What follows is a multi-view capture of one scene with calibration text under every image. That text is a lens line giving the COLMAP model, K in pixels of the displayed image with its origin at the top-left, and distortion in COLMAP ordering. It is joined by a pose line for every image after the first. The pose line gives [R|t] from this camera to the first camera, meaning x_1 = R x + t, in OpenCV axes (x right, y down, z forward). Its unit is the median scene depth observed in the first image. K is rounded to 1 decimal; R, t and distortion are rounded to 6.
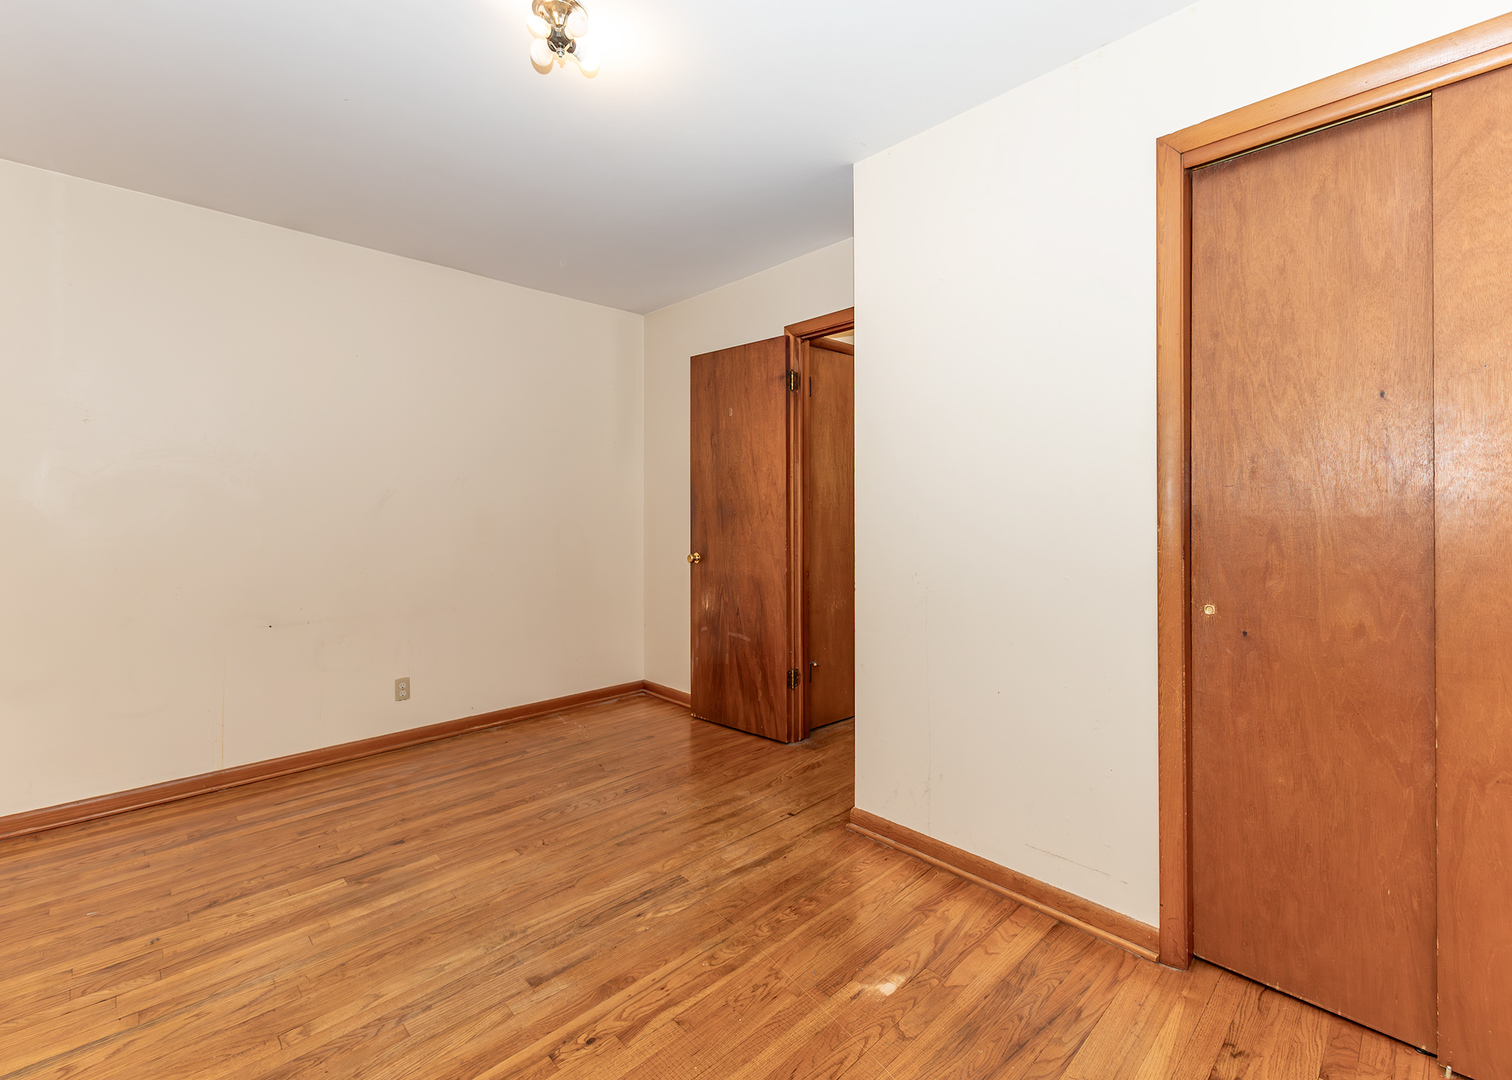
lens RADIAL K [[669.7, 0, 761.0], [0, 669.7, 536.3], [0, 0, 1]] dist [0.002253, 0.000225]
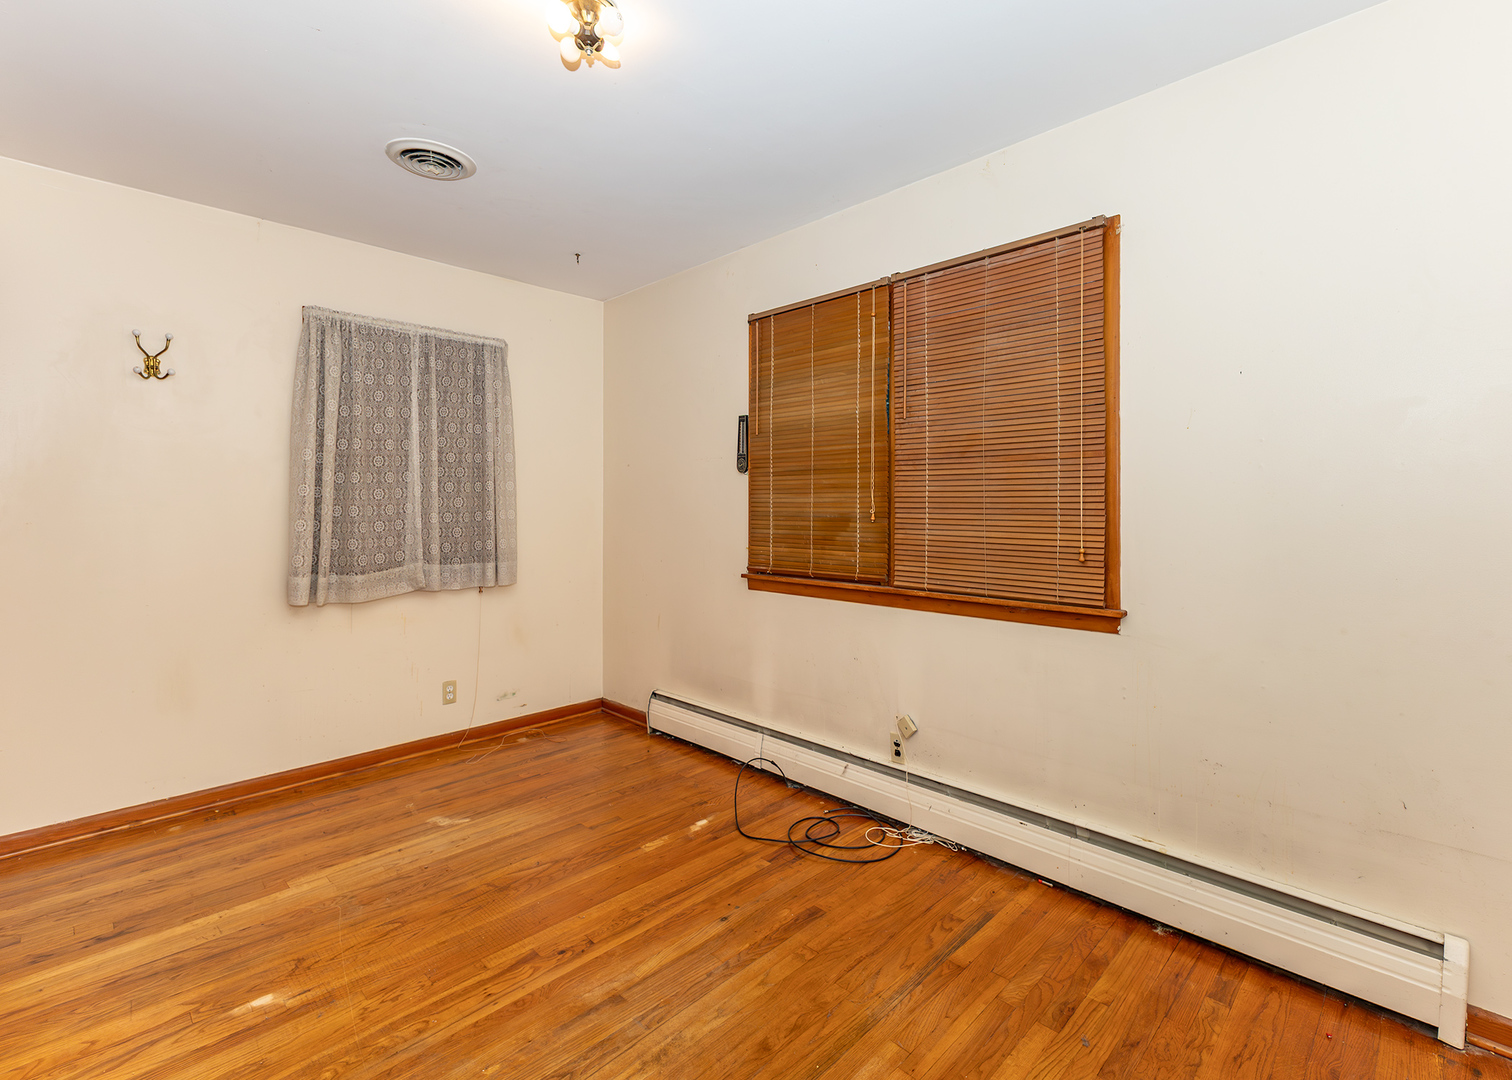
lens RADIAL K [[669.7, 0, 761.0], [0, 669.7, 536.3], [0, 0, 1]] dist [0.002253, 0.000225]
pose [[-0.999683, -0.001641, -0.025108, -0.511225], [-0.003439, 0.997418, 0.071731, -0.090059], [0.024925, 0.071794, -0.997108, 1.896107]]
